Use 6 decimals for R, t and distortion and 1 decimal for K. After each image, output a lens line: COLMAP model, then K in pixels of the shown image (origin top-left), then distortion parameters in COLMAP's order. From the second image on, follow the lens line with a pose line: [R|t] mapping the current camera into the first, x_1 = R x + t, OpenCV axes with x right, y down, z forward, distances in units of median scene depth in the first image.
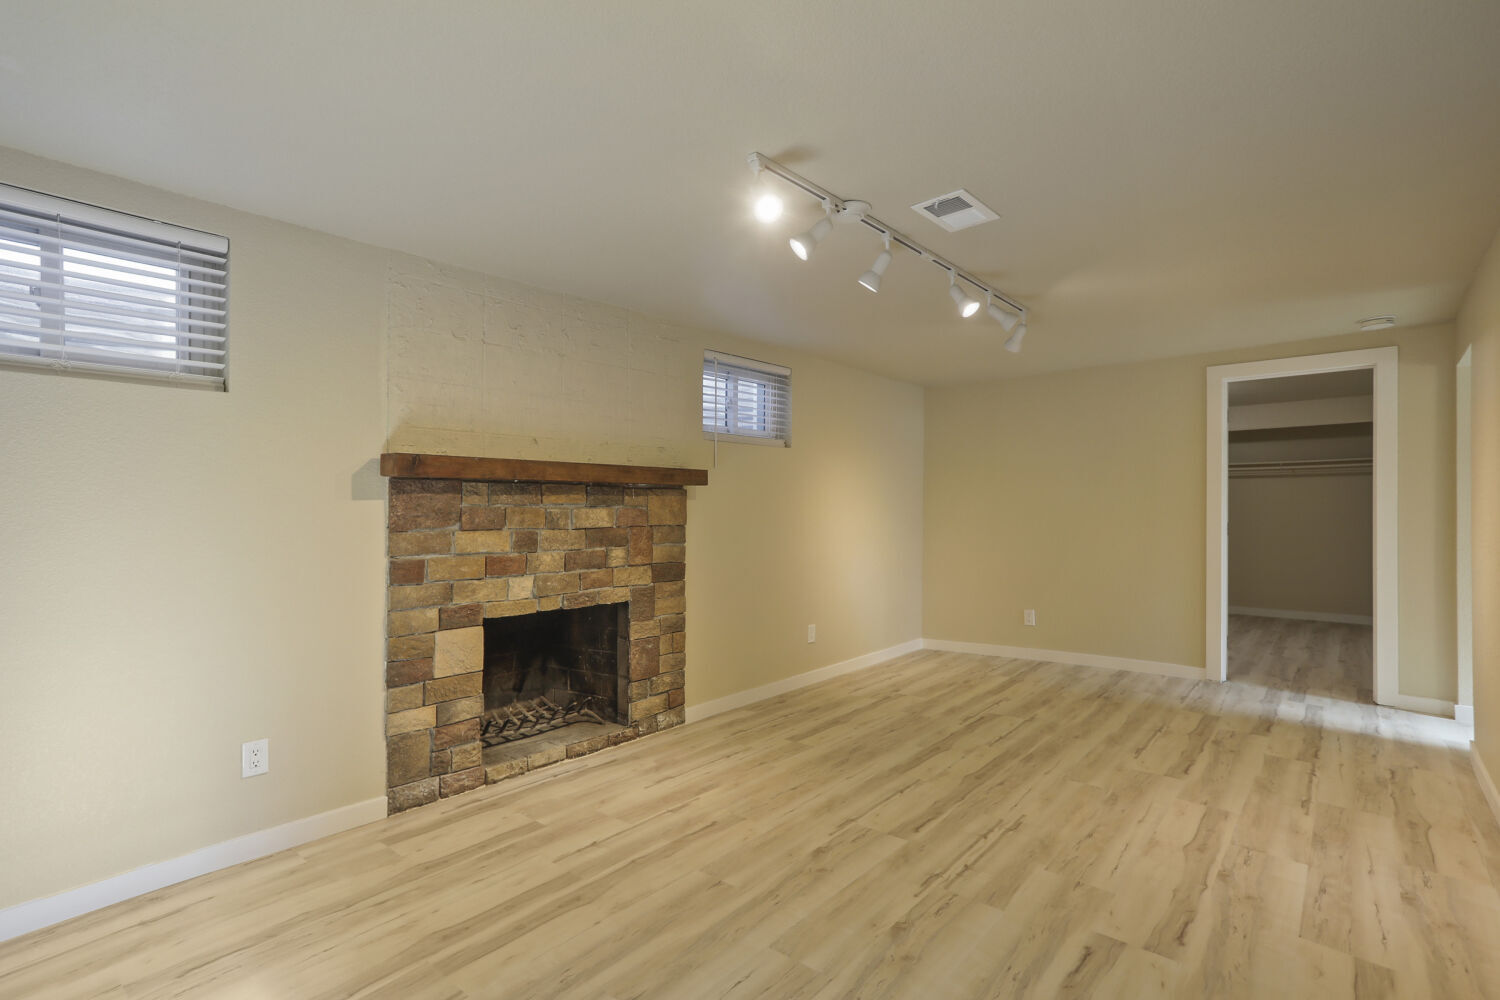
lens RADIAL K [[720.4, 0, 758.1], [0, 720.4, 505.6], [0, 0, 1]] dist [0.007399, 0.001877]
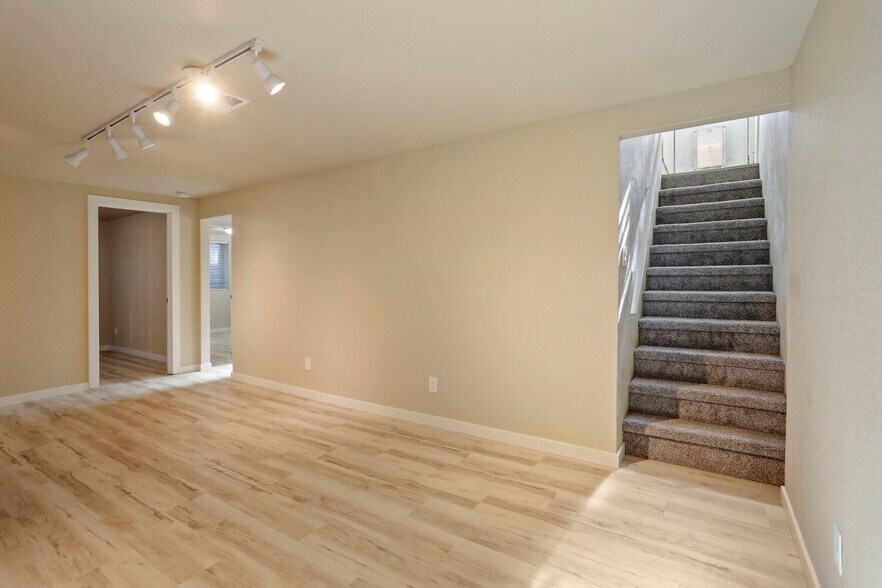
lens RADIAL K [[423.6, 0, 444.9], [0, 423.6, 291.3], [0, 0, 1]] dist [0.007399, 0.001877]
pose [[-0.111100, -0.031468, 0.993311, -0.727128], [0.014226, 0.999346, 0.033250, 0.005252], [-0.993707, 0.017825, -0.110579, 0.565853]]
